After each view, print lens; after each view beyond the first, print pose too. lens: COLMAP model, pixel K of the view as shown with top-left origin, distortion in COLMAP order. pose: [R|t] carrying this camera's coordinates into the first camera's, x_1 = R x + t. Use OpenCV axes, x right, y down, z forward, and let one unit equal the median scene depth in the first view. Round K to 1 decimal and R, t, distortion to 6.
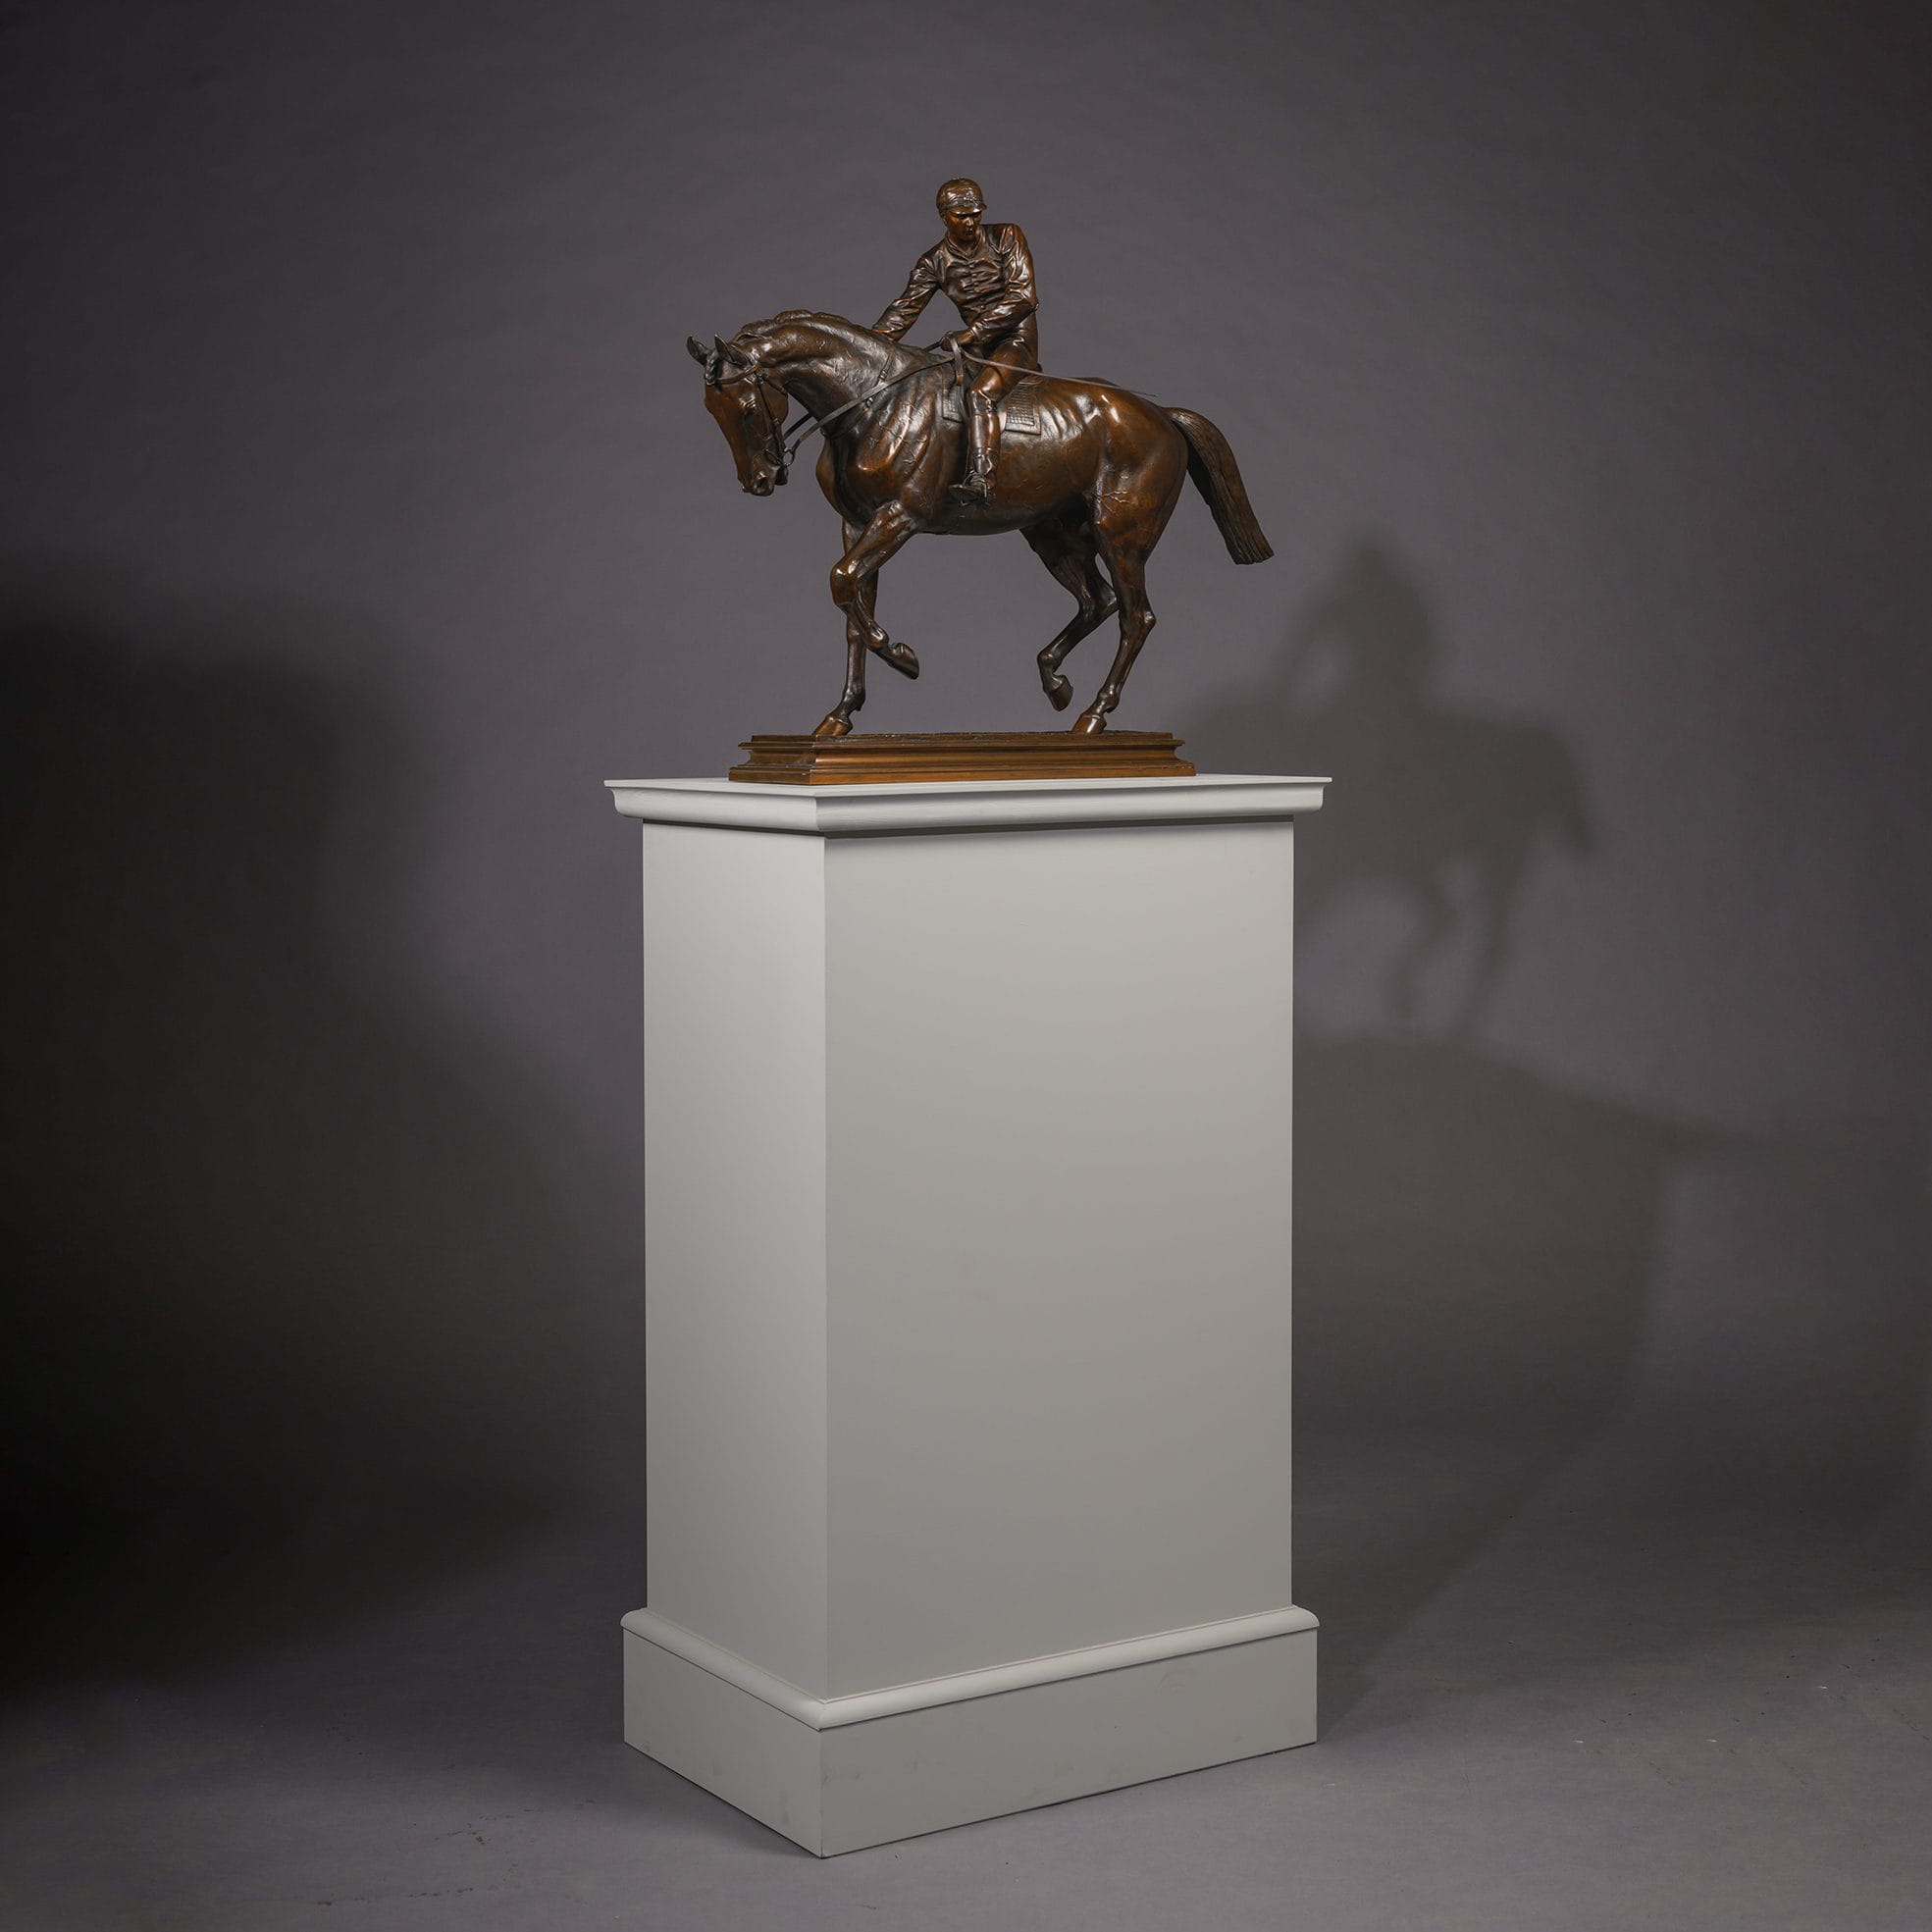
lens RADIAL K [[3248.7, 0, 967.1], [0, 3248.7, 838.4], [0, 0, 1]] dist [-0.014427, -0.091445]
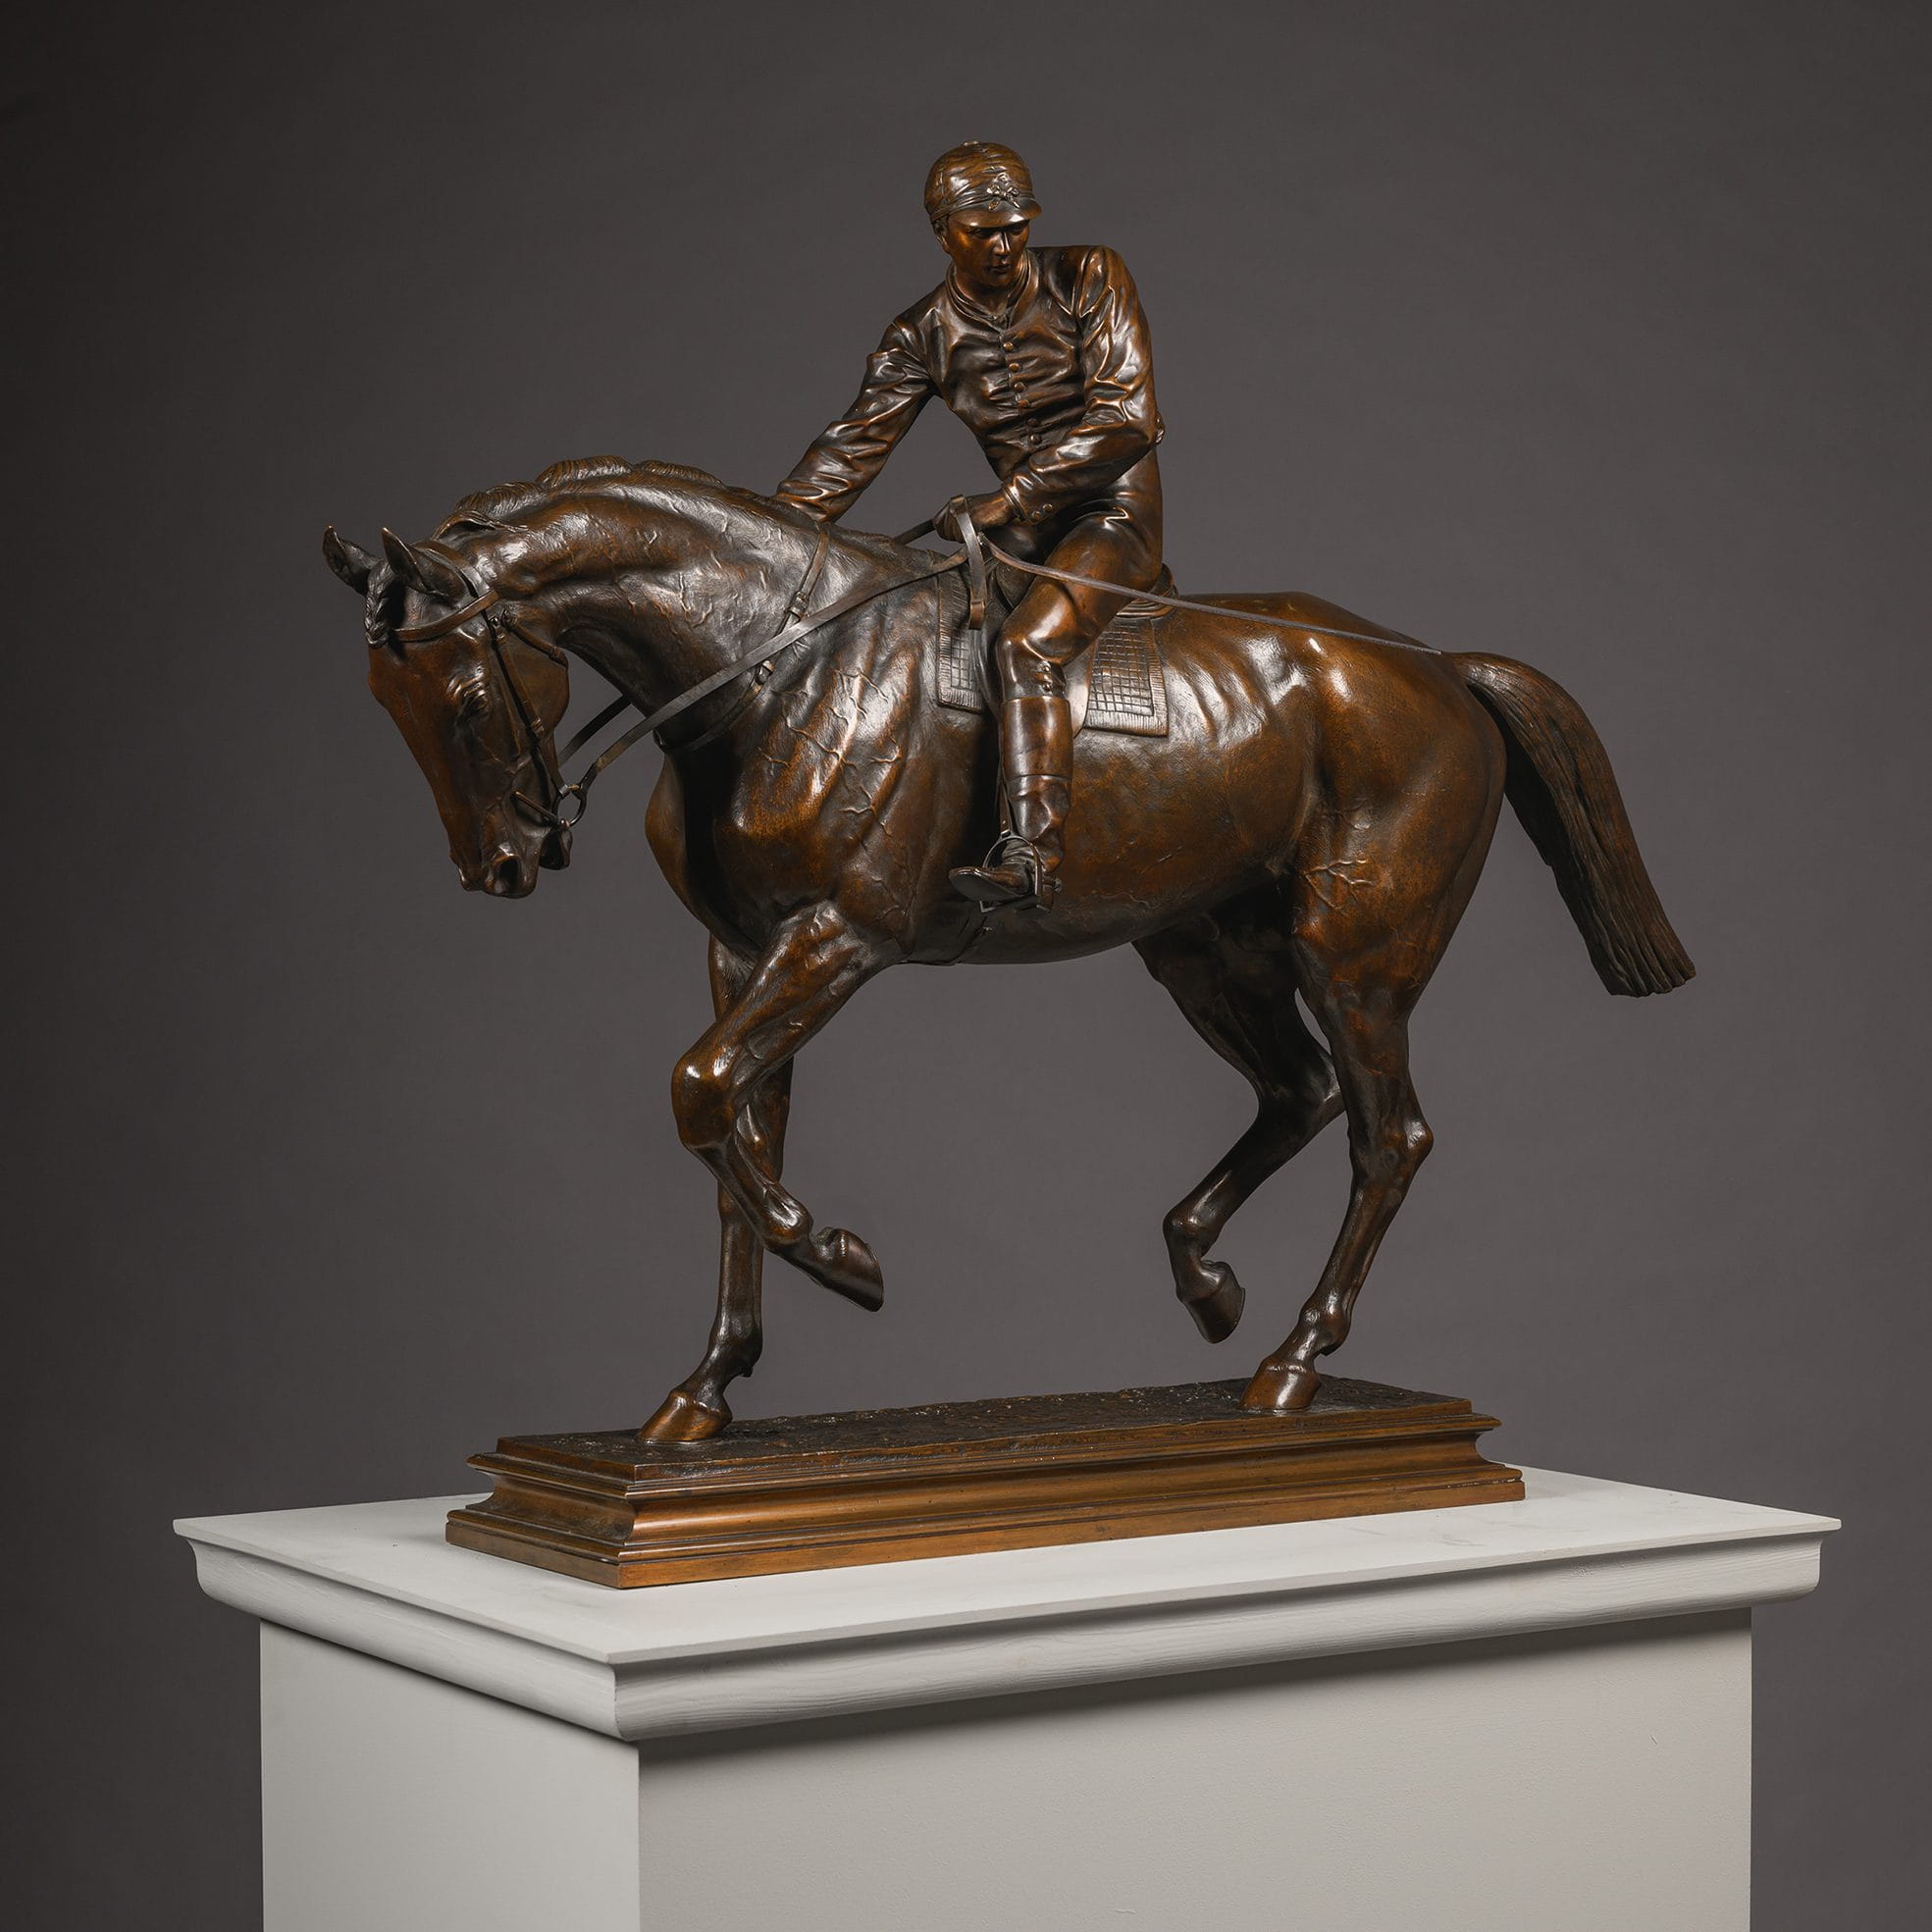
lens RADIAL K [[4919.7, 0, 966.6], [0, 4919.7, 1065.1], [0, 0, 1]] dist [-0.014730, -0.099330]
pose [[0.999631, -0.000921, -0.027155, 0.013670], [0.000919, 1.000000, -0.000085, -0.080619], [0.027155, 0.000060, 0.999631, 0.346838]]
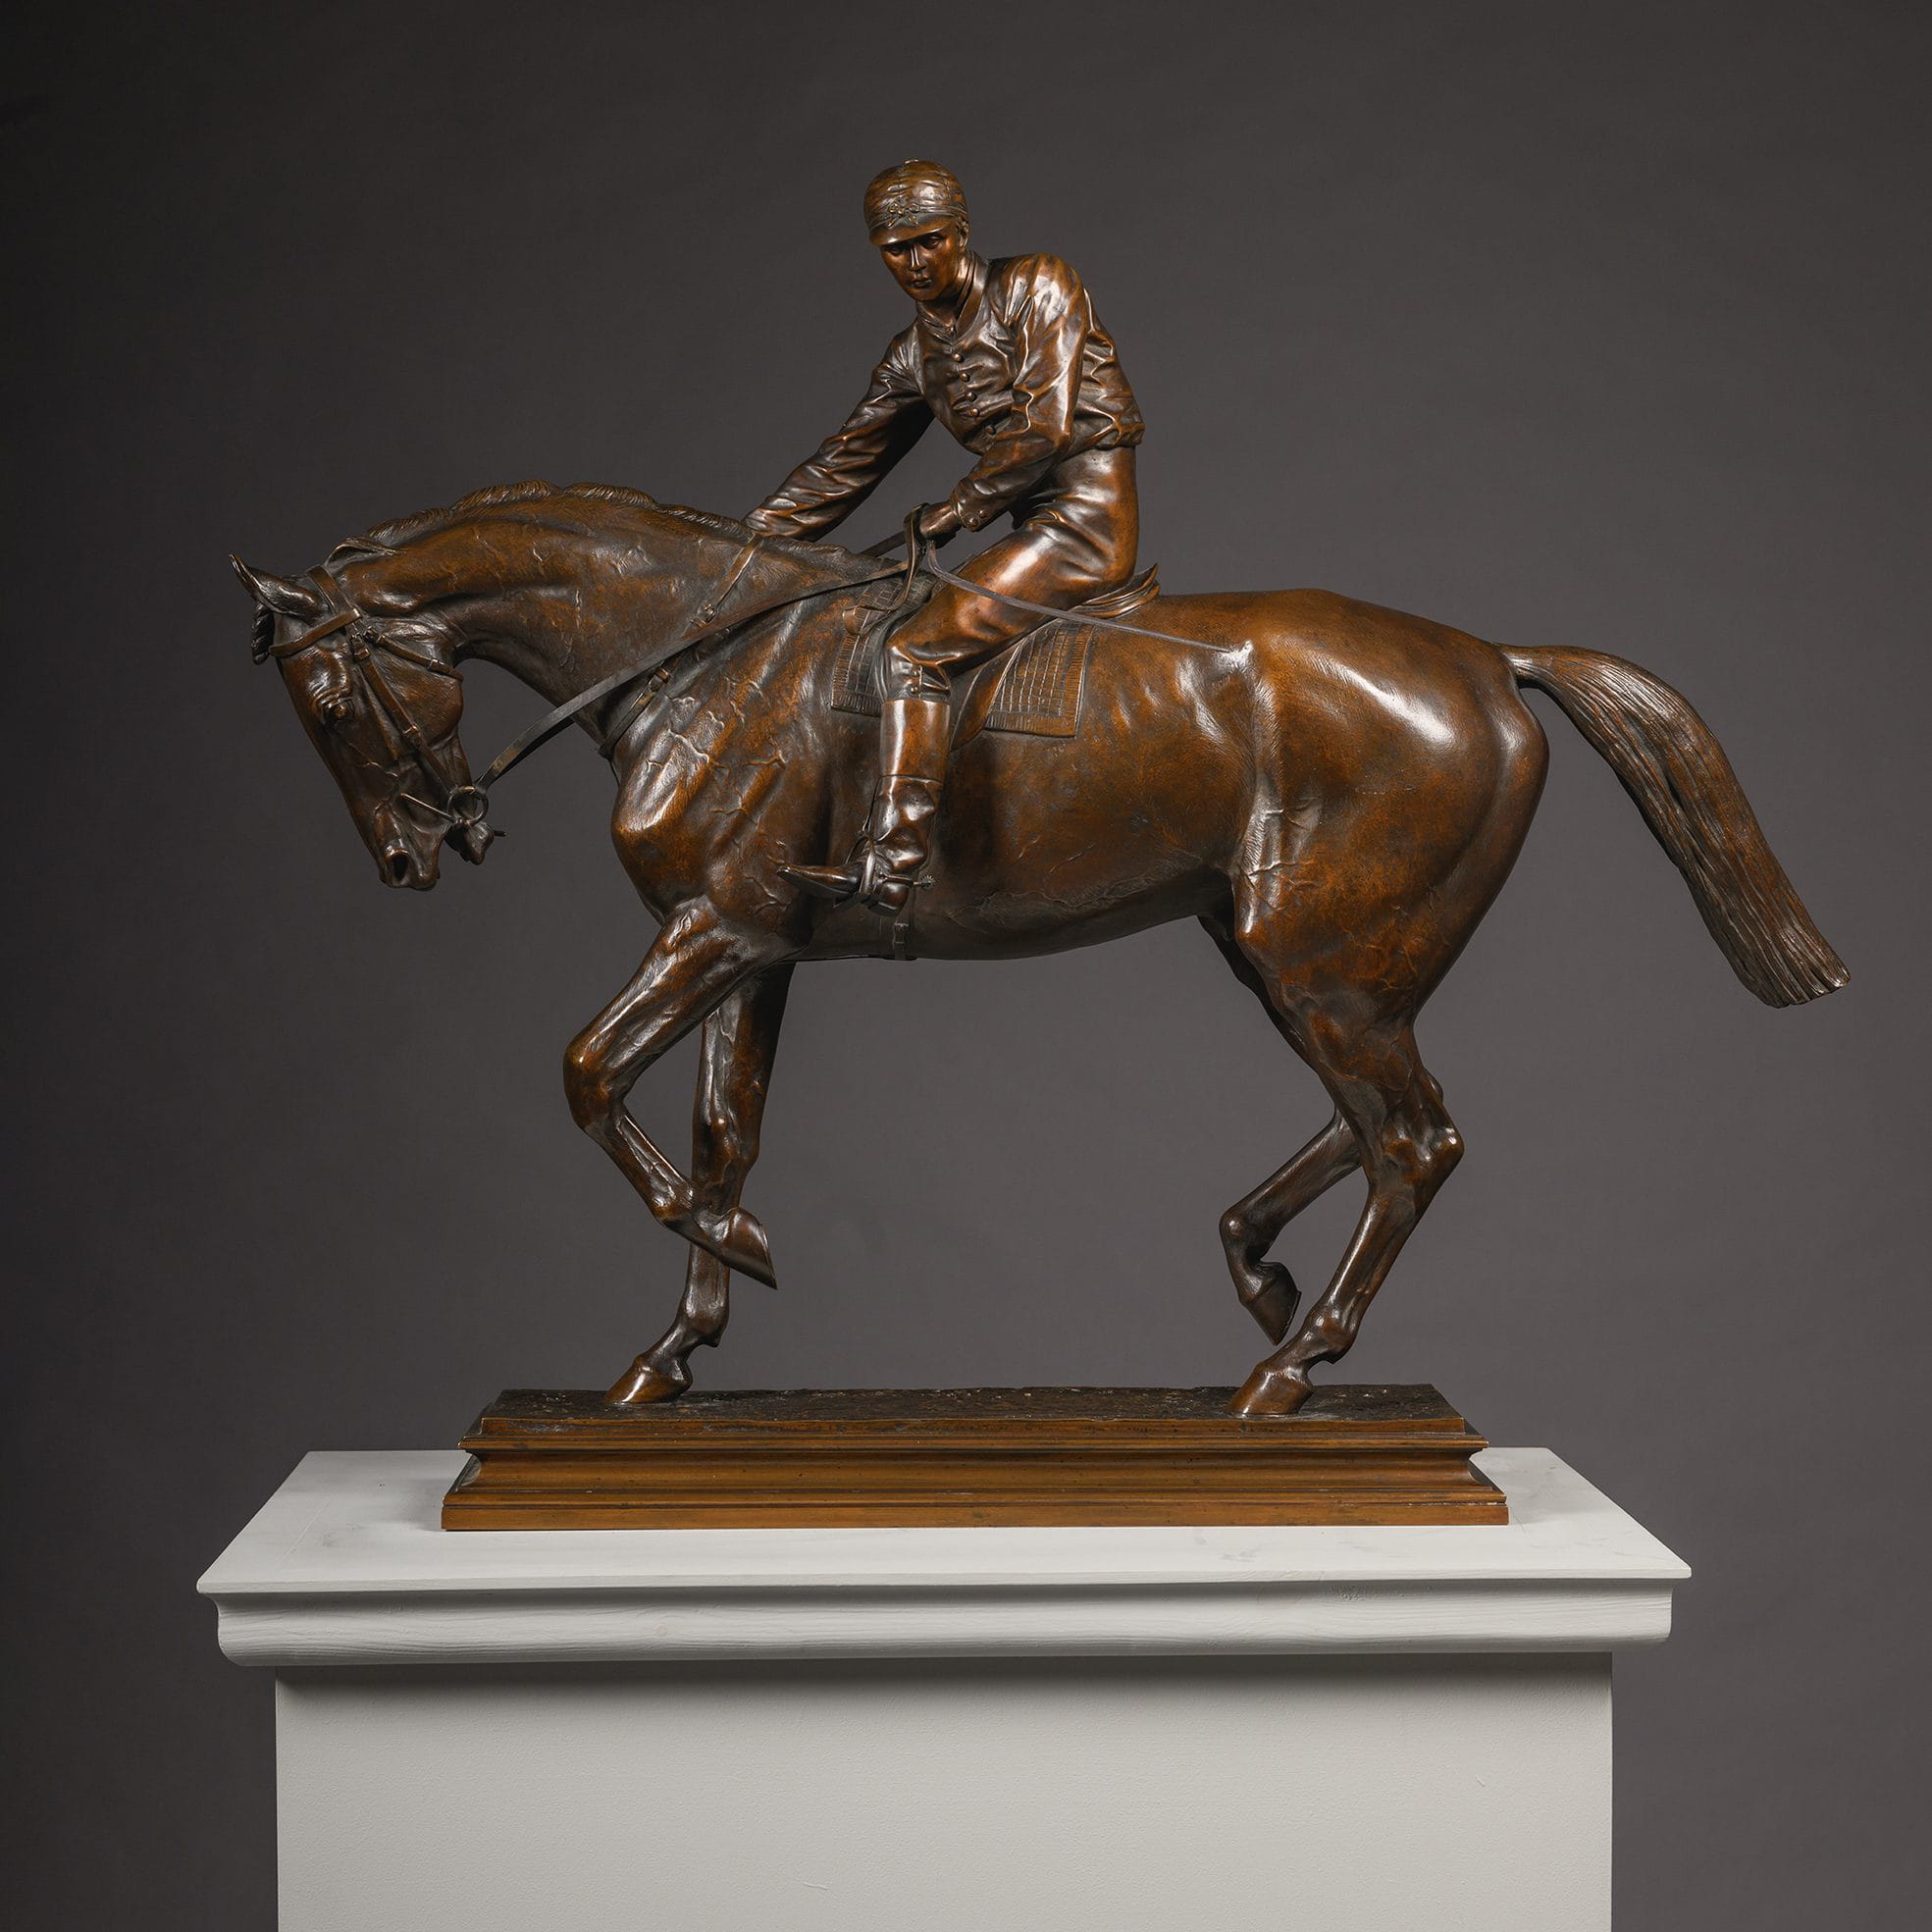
lens RADIAL K [[4919.7, 0, 966.6], [0, 4919.7, 1065.1], [0, 0, 1]] dist [-0.014730, -0.099330]
pose [[0.843227, 0.025202, -0.536966, 0.365145], [-0.025389, 0.999653, 0.007049, -0.084566], [0.536957, 0.007689, 0.843574, 0.436653]]
